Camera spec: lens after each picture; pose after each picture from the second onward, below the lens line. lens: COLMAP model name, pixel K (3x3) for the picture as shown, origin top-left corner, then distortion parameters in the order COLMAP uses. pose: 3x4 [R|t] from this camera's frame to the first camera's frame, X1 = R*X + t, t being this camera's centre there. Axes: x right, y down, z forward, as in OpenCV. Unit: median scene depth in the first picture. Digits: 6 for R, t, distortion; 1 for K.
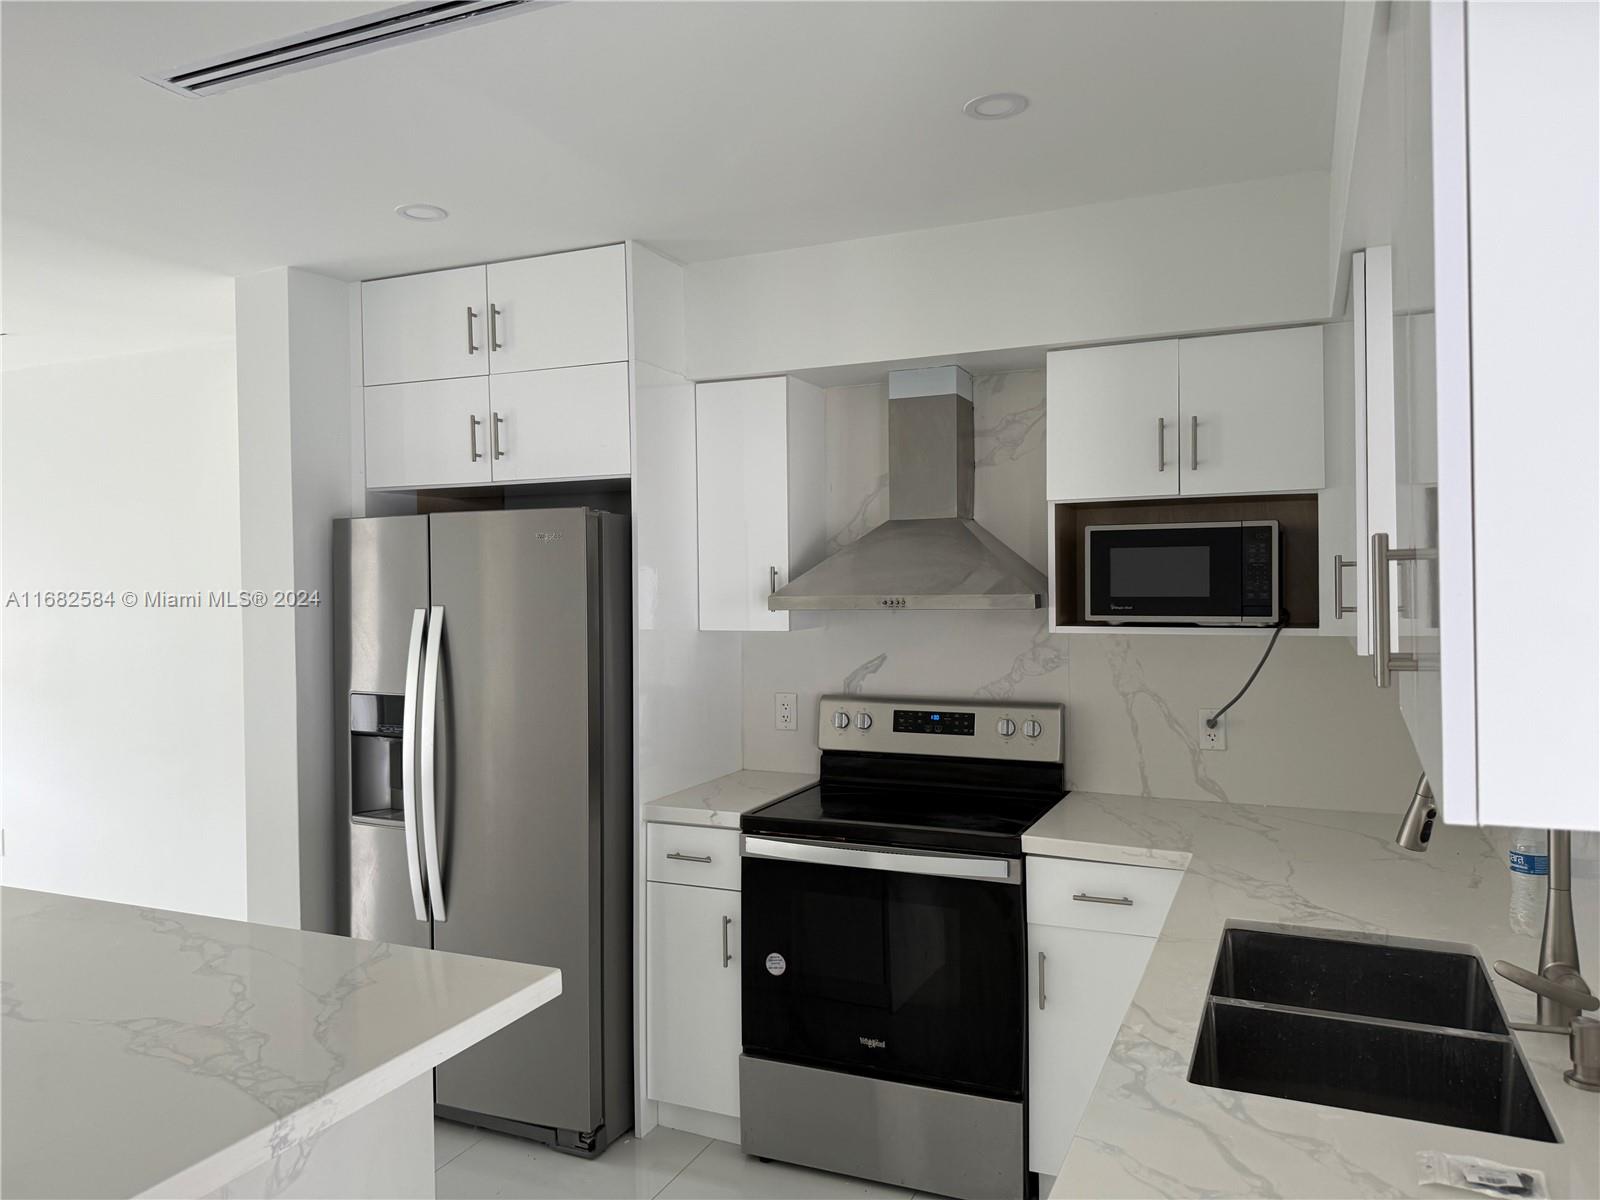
lens RADIAL K [[1121.5, 0, 795.5], [0, 1121.5, 596.8], [0, 0, 1]] dist [0.043243, -0.050049]
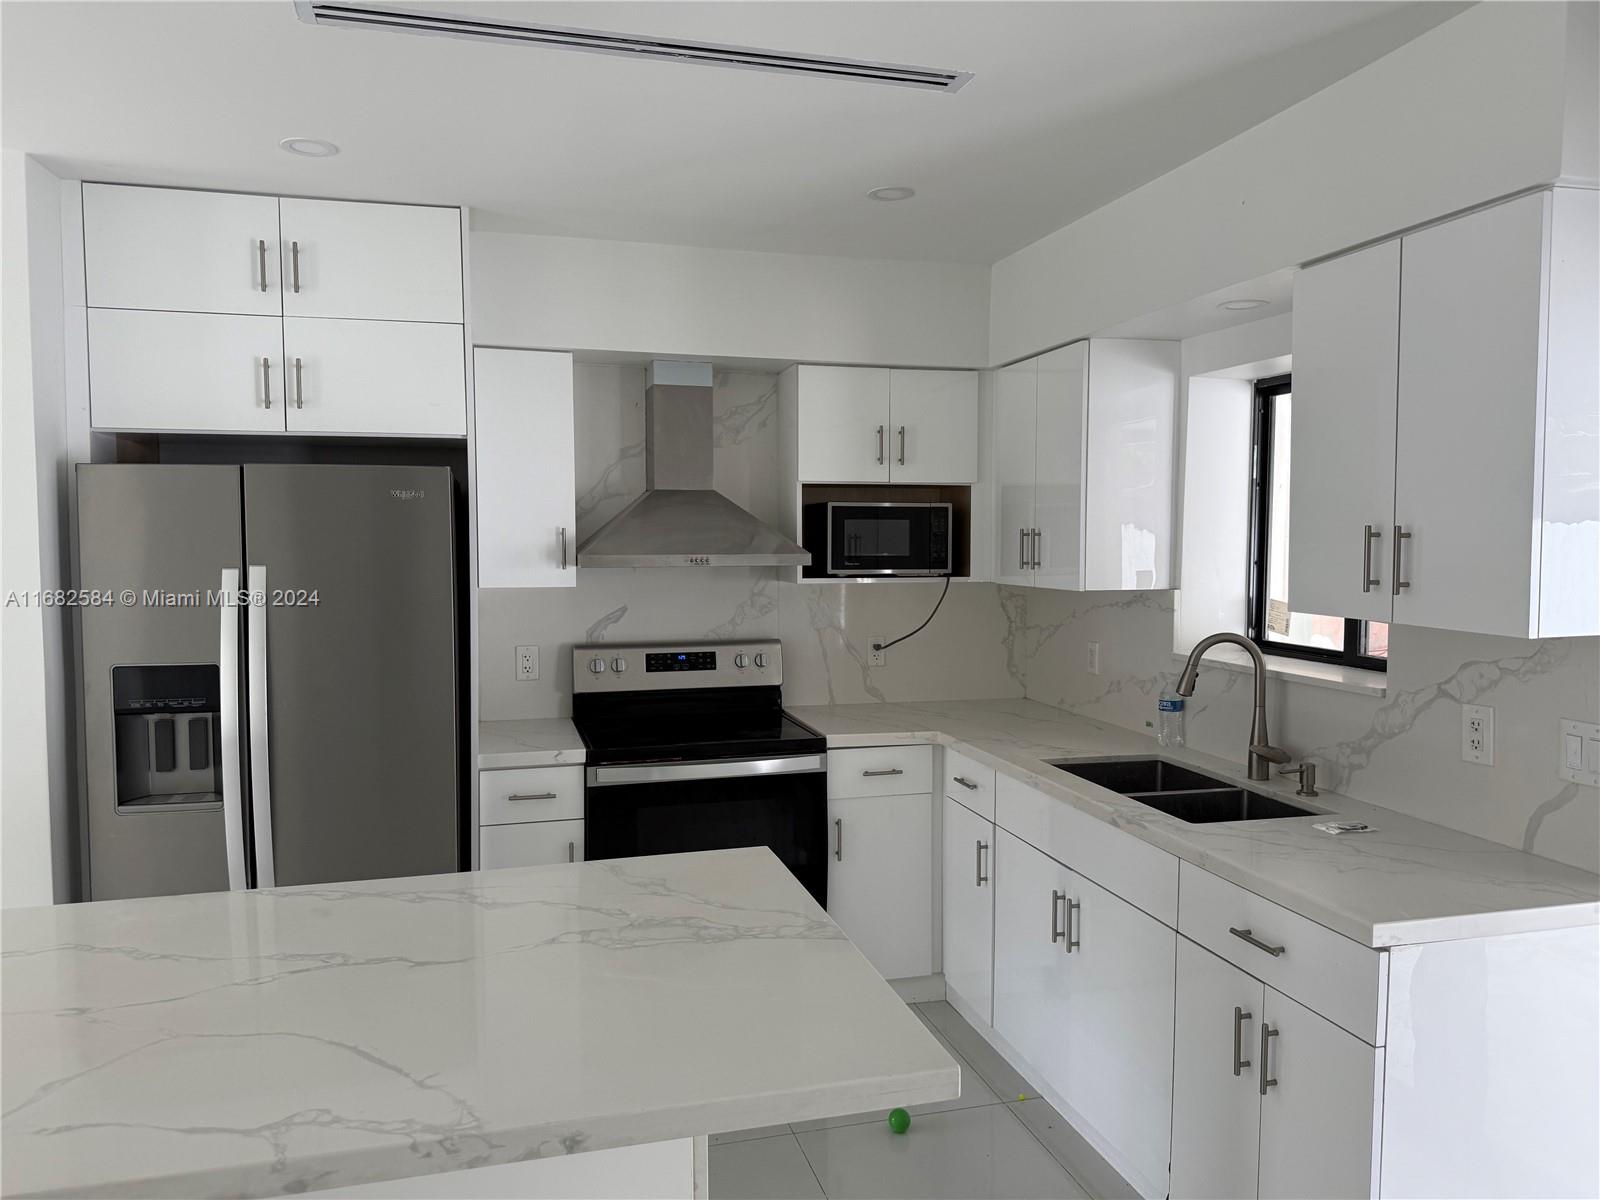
lens RADIAL K [[1121.5, 0, 804.3], [0, 1121.5, 593.3], [0, 0, 1]] dist [0.043243, -0.050049]
pose [[0.767968, -0.021959, 0.640112, -0.574695], [0.001789, 0.999482, 0.032141, 0.001697], [-0.640486, -0.023538, 0.767609, 0.004077]]
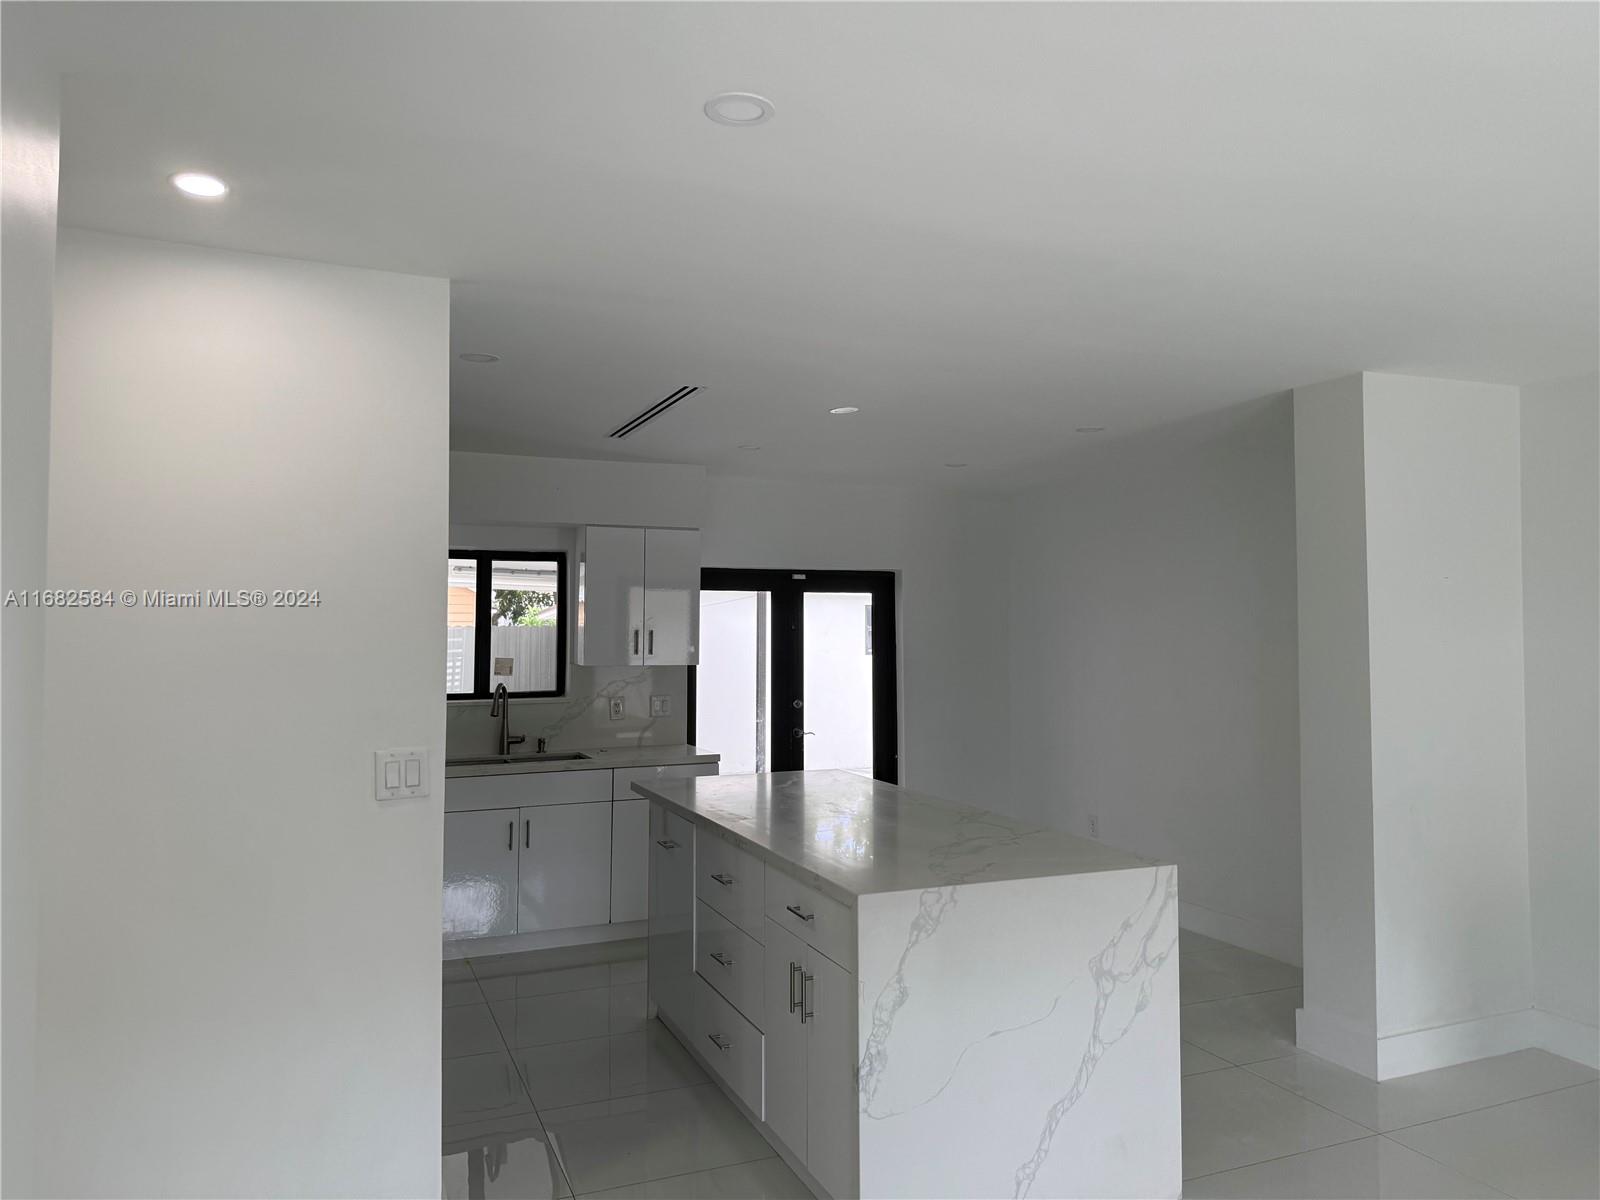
lens RADIAL K [[1121.5, 0, 795.9], [0, 1121.5, 601.3], [0, 0, 1]] dist [0.043243, -0.050049]
pose [[-0.730321, 0.032930, 0.682310, -1.366049], [0.022832, 0.999456, -0.023797, -0.015225], [-0.682722, -0.001801, -0.730676, 1.568947]]
